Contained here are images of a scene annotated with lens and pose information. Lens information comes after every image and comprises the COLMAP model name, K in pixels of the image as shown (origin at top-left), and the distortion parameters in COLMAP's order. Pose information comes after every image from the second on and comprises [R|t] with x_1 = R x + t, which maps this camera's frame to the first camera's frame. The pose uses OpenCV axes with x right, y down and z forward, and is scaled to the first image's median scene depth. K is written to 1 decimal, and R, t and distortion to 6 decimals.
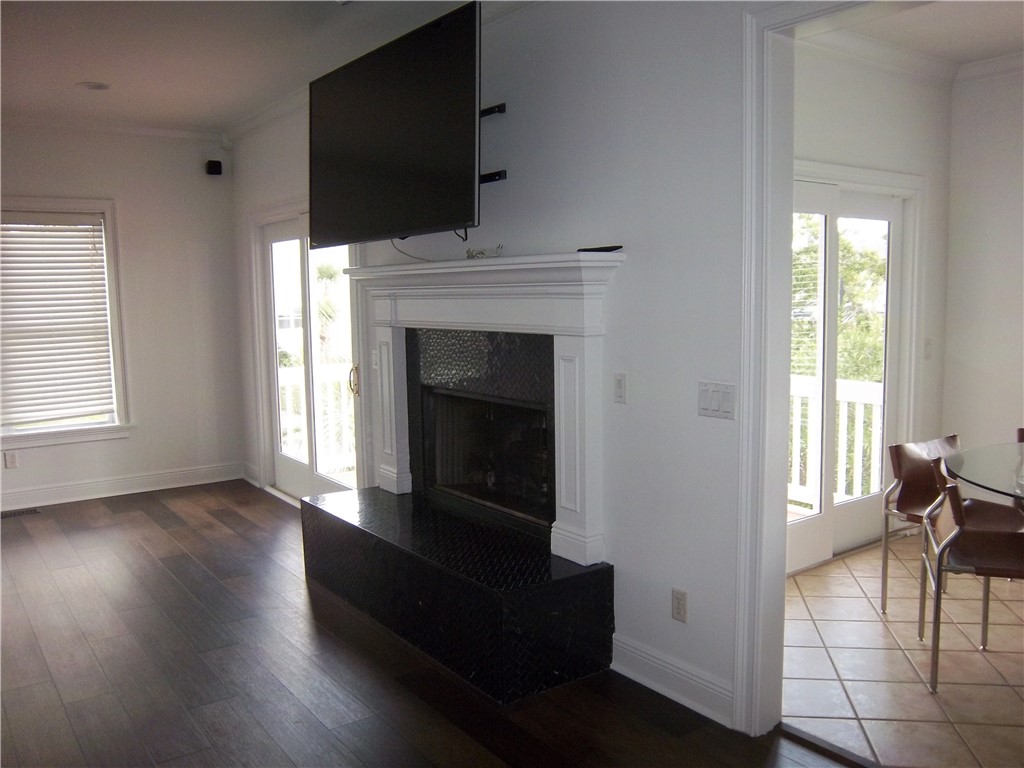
lens RADIAL K [[869.3, 0, 512.0], [0, 869.3, 384.0], [0, 0, 1]] dist [-0.121397, 0.112912]
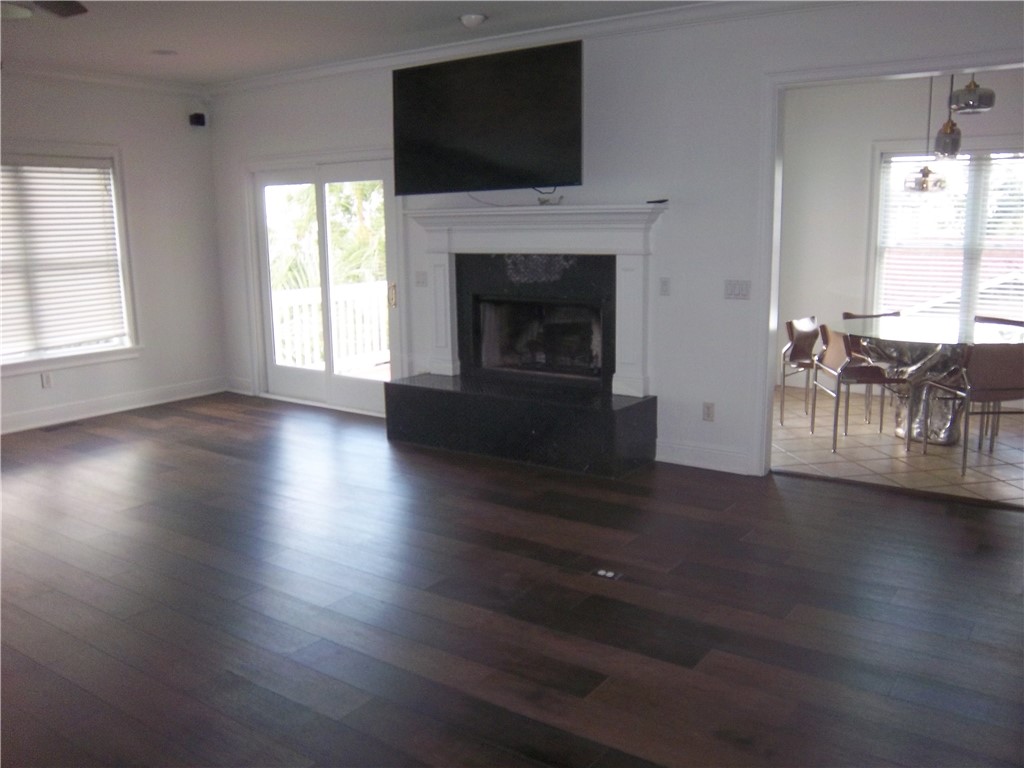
lens RADIAL K [[869.3, 0, 512.0], [0, 869.3, 384.0], [0, 0, 1]] dist [-0.121397, 0.112912]
pose [[0.948299, -0.054253, 0.312706, -0.481801], [0.032357, 0.996674, 0.074795, 0.041316], [-0.315724, -0.060809, 0.946901, -0.342305]]
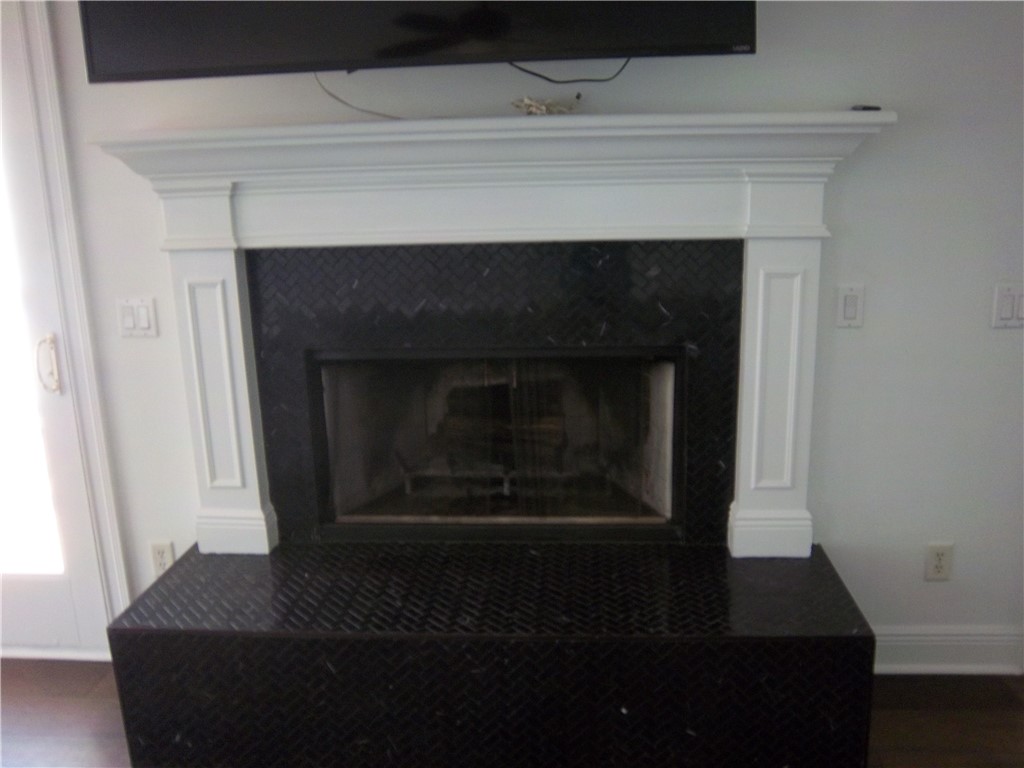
lens RADIAL K [[869.3, 0, 512.0], [0, 869.3, 384.0], [0, 0, 1]] dist [-0.121397, 0.112912]
pose [[0.639567, -0.183483, 0.746517, -0.428288], [0.094966, 0.982517, 0.160129, -0.052513], [-0.762847, -0.031520, 0.645811, 0.535649]]
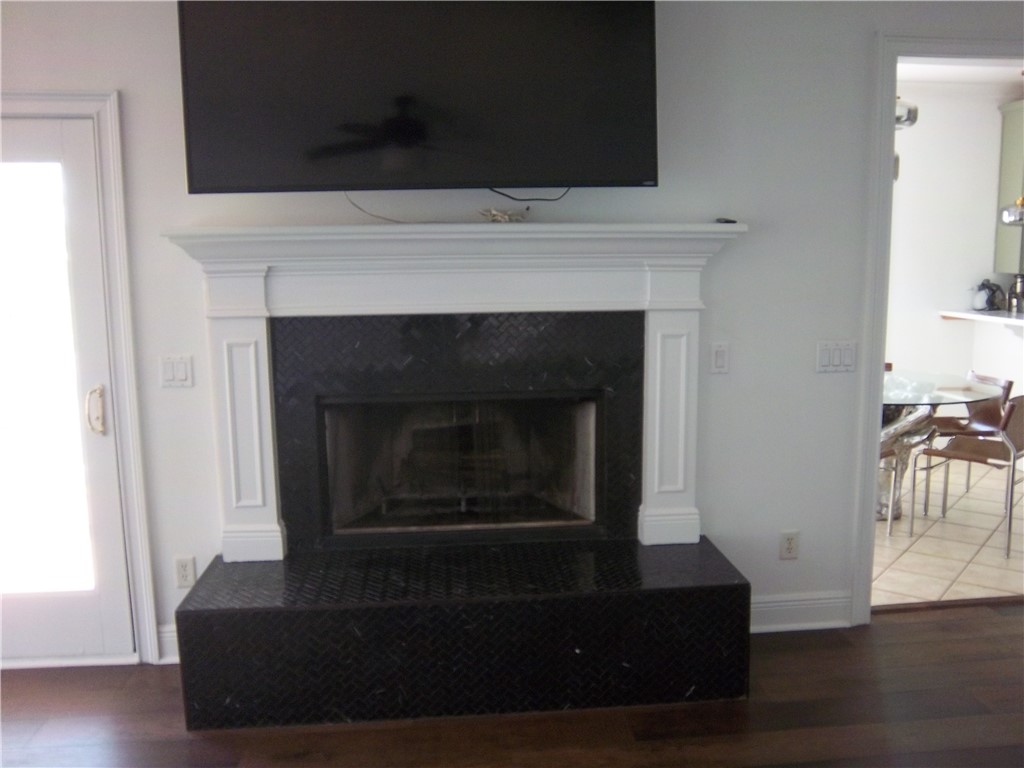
lens RADIAL K [[853.6, 0, 512.0], [0, 853.6, 384.0], [0, 0, 1]] dist [-0.092619, -0.002066]
pose [[0.510110, -0.120564, 0.851617, -0.603489], [0.092145, 0.992089, 0.085257, -0.052415], [-0.855159, 0.034982, 0.517184, 0.495316]]
